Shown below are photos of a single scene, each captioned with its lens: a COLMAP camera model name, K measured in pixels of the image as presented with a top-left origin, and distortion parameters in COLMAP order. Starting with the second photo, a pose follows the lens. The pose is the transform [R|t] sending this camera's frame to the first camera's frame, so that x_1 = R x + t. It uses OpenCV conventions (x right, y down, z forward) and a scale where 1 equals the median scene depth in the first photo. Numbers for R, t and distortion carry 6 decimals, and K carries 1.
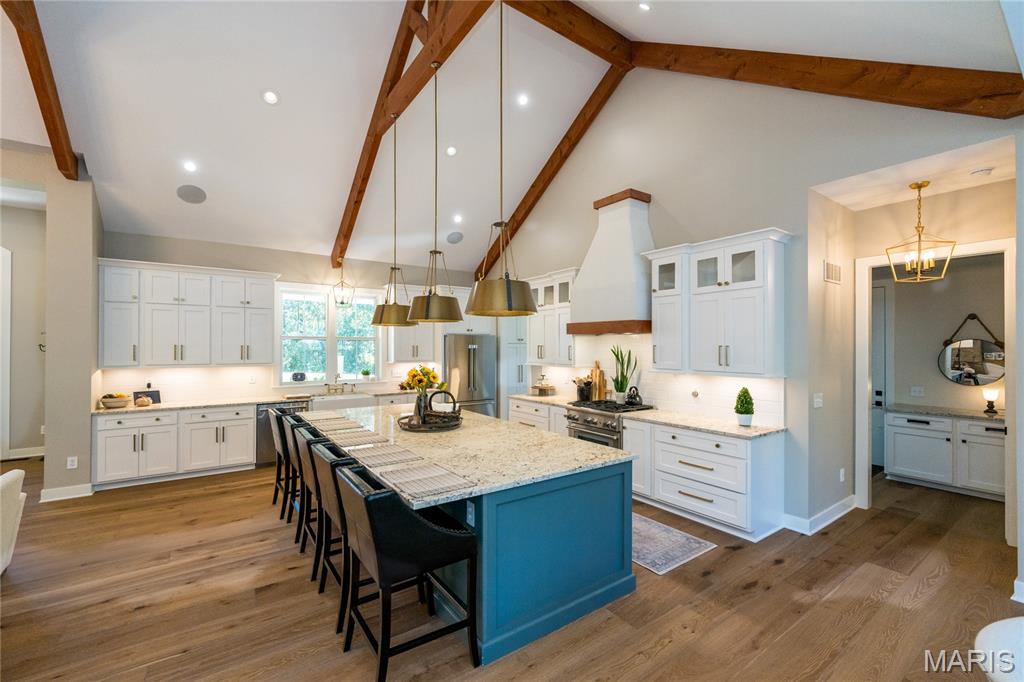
lens RADIAL K [[413.0, 0, 513.2], [0, 413.0, 345.9], [0, 0, 1]] dist [0.003141, 0.000275]
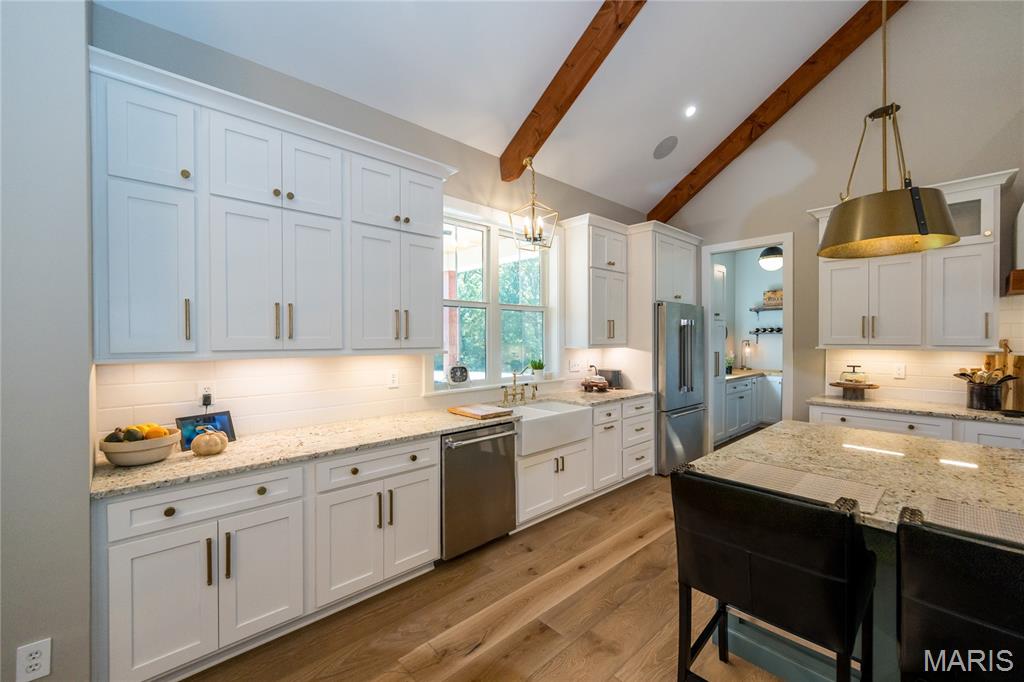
lens RADIAL K [[413.0, 0, 507.8], [0, 413.0, 346.9], [0, 0, 1]] dist [0.003141, 0.000275]
pose [[0.996020, -0.009662, 0.088607, -0.615523], [0.007495, 0.999665, 0.024753, 0.032690], [-0.088817, -0.023990, 0.995759, 0.555935]]
